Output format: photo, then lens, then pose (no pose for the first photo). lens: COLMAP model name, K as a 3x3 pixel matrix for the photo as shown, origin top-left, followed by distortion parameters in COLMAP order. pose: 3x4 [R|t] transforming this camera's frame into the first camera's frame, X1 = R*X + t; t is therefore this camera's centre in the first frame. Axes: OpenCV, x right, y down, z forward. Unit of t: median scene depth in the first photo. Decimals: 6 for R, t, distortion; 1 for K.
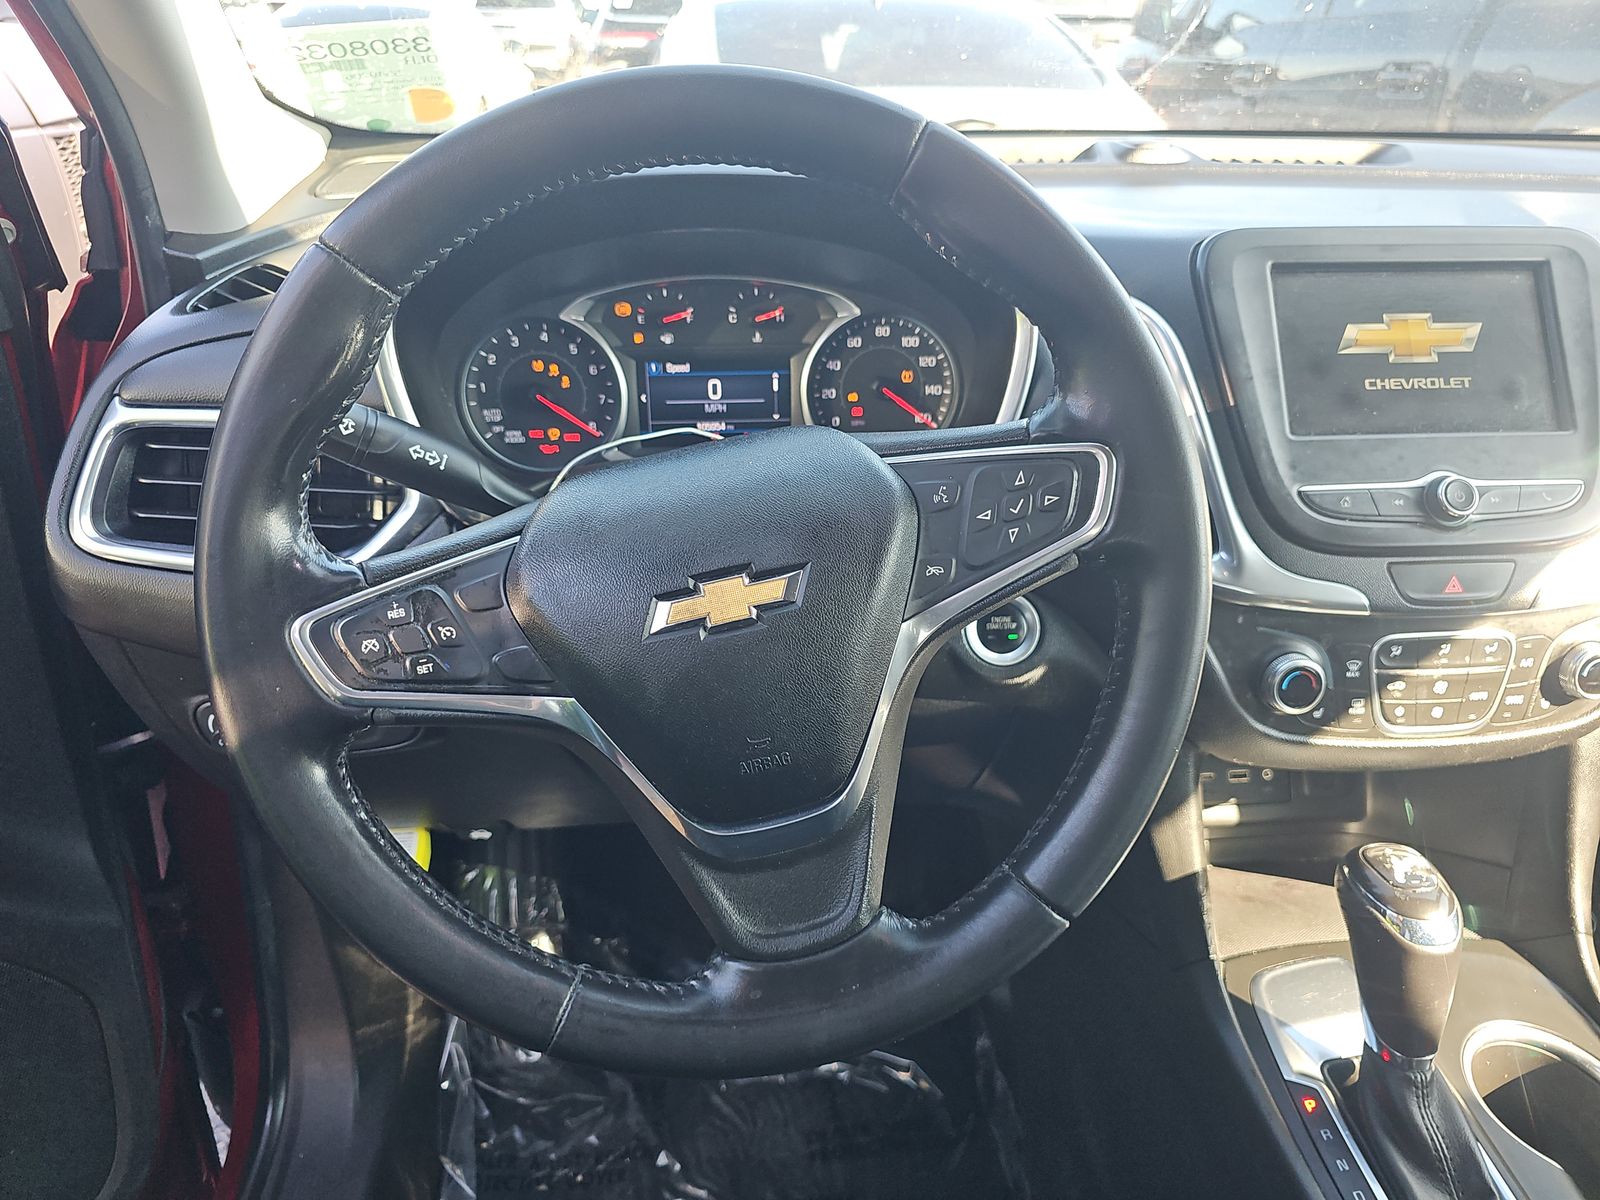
lens RADIAL K [[1089.6, 0, 790.7], [0, 1089.6, 597.3], [0, 0, 1]] dist [0.051760, -0.076618]
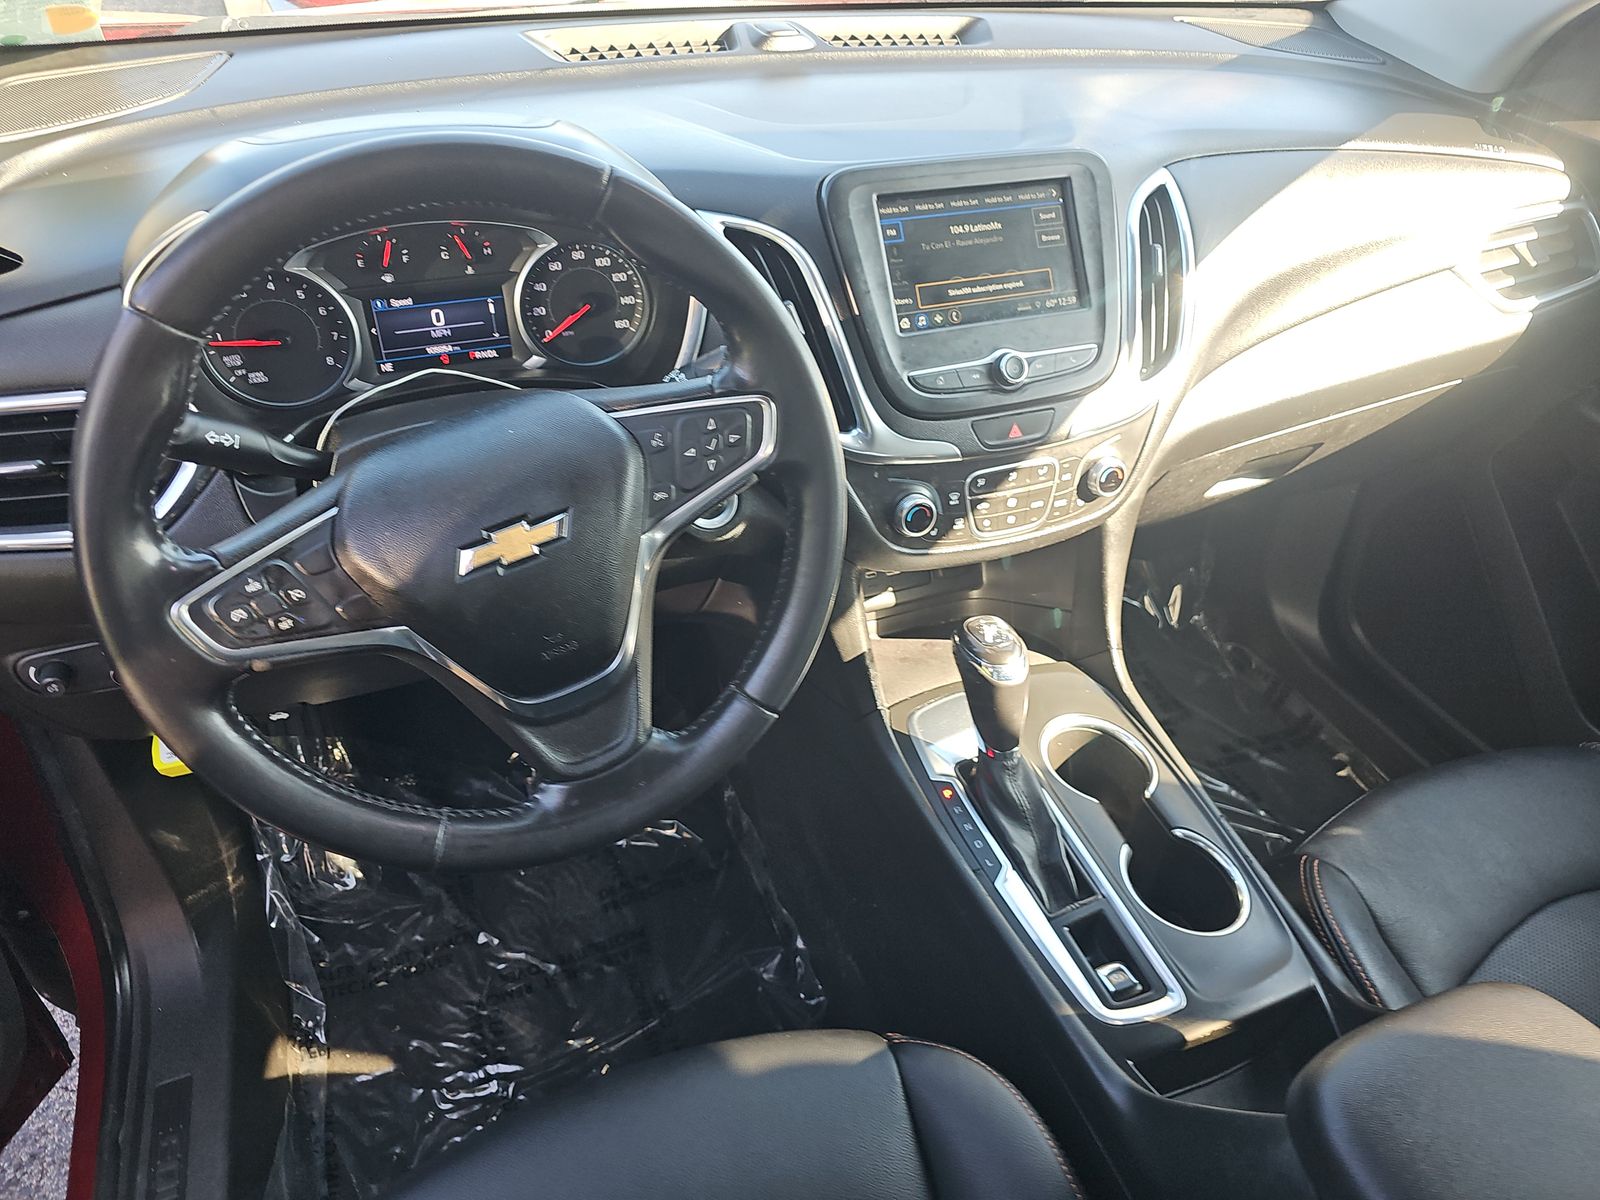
lens RADIAL K [[1131.7, 0, 800.0], [0, 1131.7, 600.0], [0, 0, 1]] dist [0.062496, -0.064006]
pose [[0.955100, -0.157540, 0.250929, -0.061662], [0.101098, 0.969379, 0.223794, -0.151750], [-0.278502, -0.188377, 0.941780, -0.333914]]
